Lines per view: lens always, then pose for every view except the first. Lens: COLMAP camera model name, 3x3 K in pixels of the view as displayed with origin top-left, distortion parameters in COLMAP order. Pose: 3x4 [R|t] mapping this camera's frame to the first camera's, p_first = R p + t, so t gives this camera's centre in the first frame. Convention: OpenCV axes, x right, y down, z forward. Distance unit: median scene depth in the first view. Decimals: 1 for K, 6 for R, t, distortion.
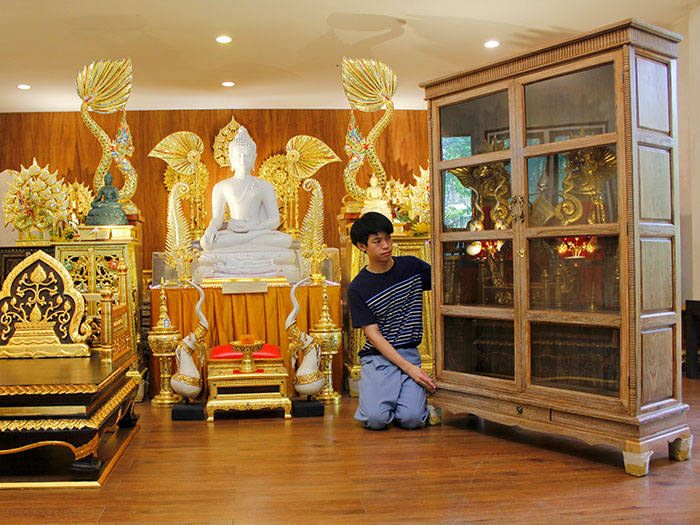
lens RADIAL K [[676.9, 0, 297.0], [0, 676.9, 263.9], [0, 0, 1]] dist [-0.128015, 0.083781]
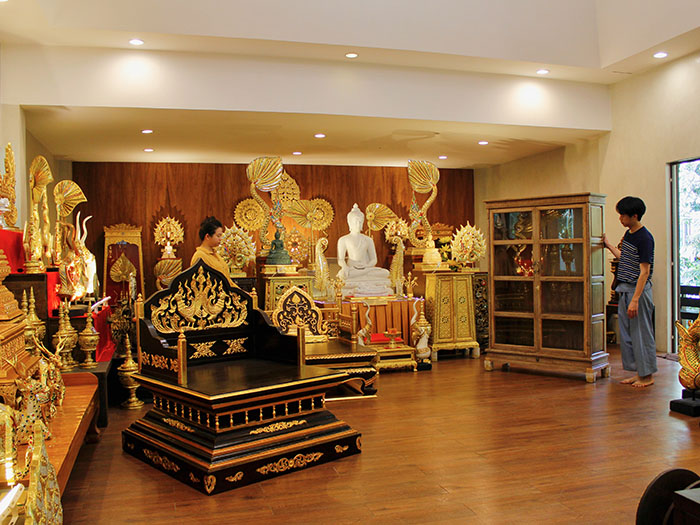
lens RADIAL K [[662.0, 0, 350.0], [0, 662.0, 262.5], [0, 0, 1]] dist [-0.131973, 0.004635]
pose [[0.977881, 0.000182, 0.209162, -0.599625], [-0.000788, 0.999996, 0.002815, -0.087901], [-0.209161, -0.002917, 0.977877, -0.811483]]
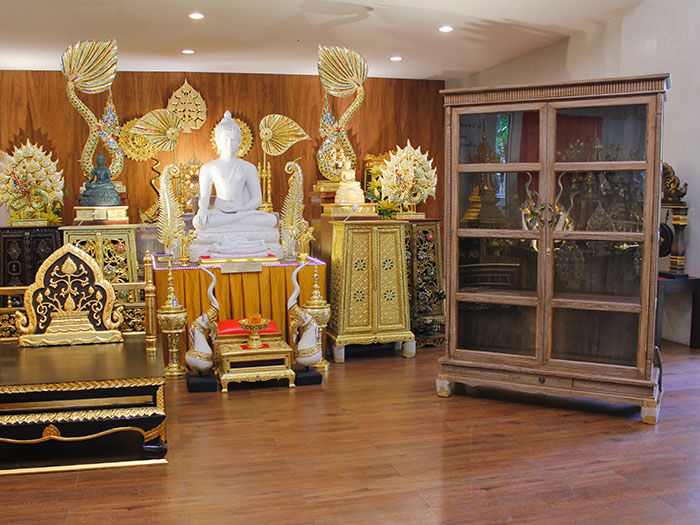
lens RADIAL K [[672.2, 0, 300.6], [0, 672.2, 263.4], [0, 0, 1]] dist [-0.111262, 0.014215]
pose [[0.990148, -0.005958, 0.139899, -0.159962], [-0.006981, 0.995752, 0.091812, -0.085873], [-0.139852, -0.091885, 0.985900, -0.104586]]
